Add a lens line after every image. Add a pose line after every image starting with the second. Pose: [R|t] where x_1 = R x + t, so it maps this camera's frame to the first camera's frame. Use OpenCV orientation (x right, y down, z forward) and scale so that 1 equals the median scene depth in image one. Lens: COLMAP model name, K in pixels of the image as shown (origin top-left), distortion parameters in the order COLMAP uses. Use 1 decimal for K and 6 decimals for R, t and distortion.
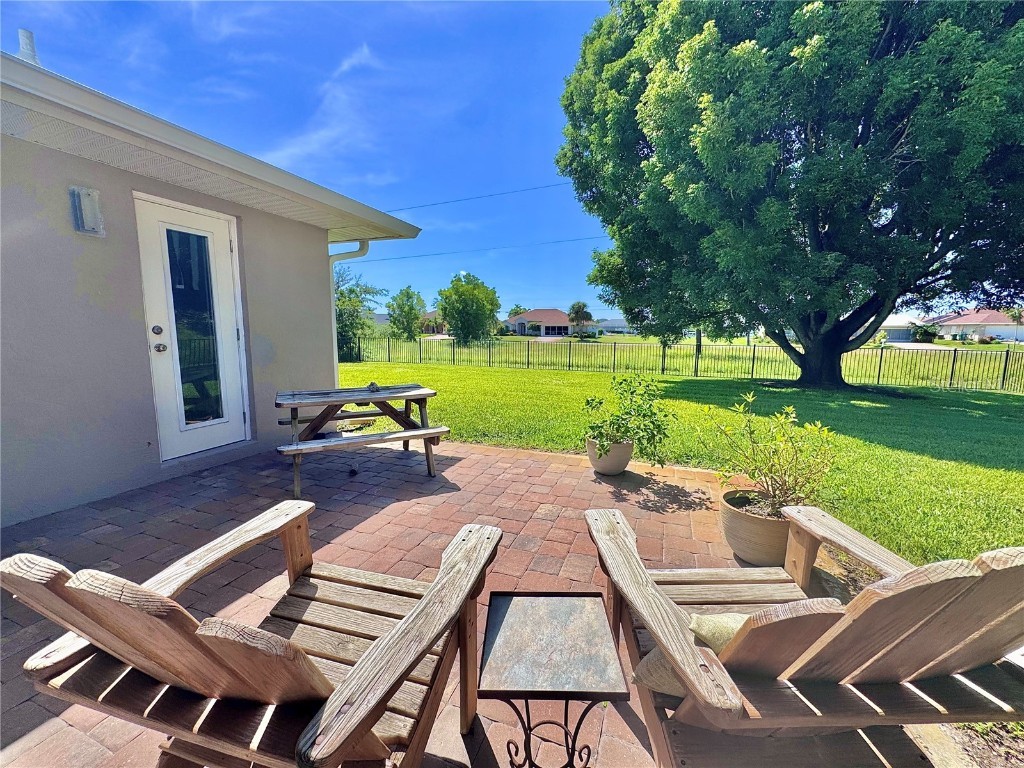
lens RADIAL K [[410.3, 0, 508.7], [0, 410.3, 381.5], [0, 0, 1]] dist [-0.000854, -0.000045]
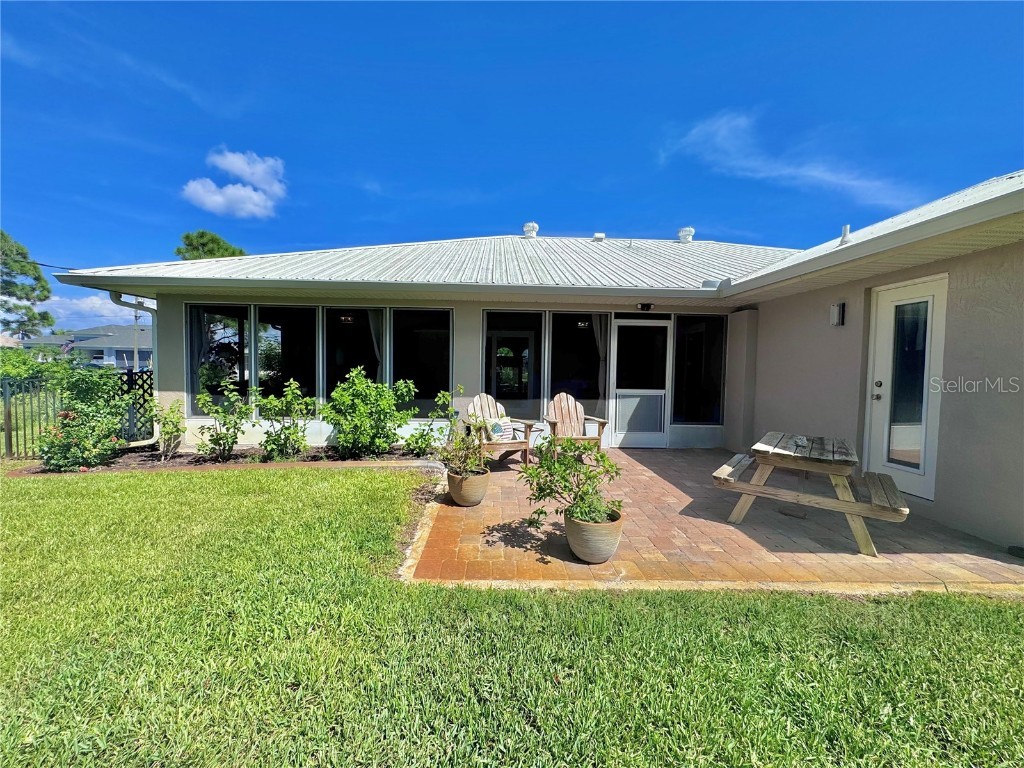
lens RADIAL K [[410.3, 0, 510.4], [0, 410.3, 384.3], [0, 0, 1]] dist [-0.000854, -0.000045]
pose [[-0.919984, -0.003002, -0.391945, 0.809543], [-0.070976, 0.984715, 0.159055, -0.264735], [0.385477, 0.174146, -0.906135, 1.841640]]
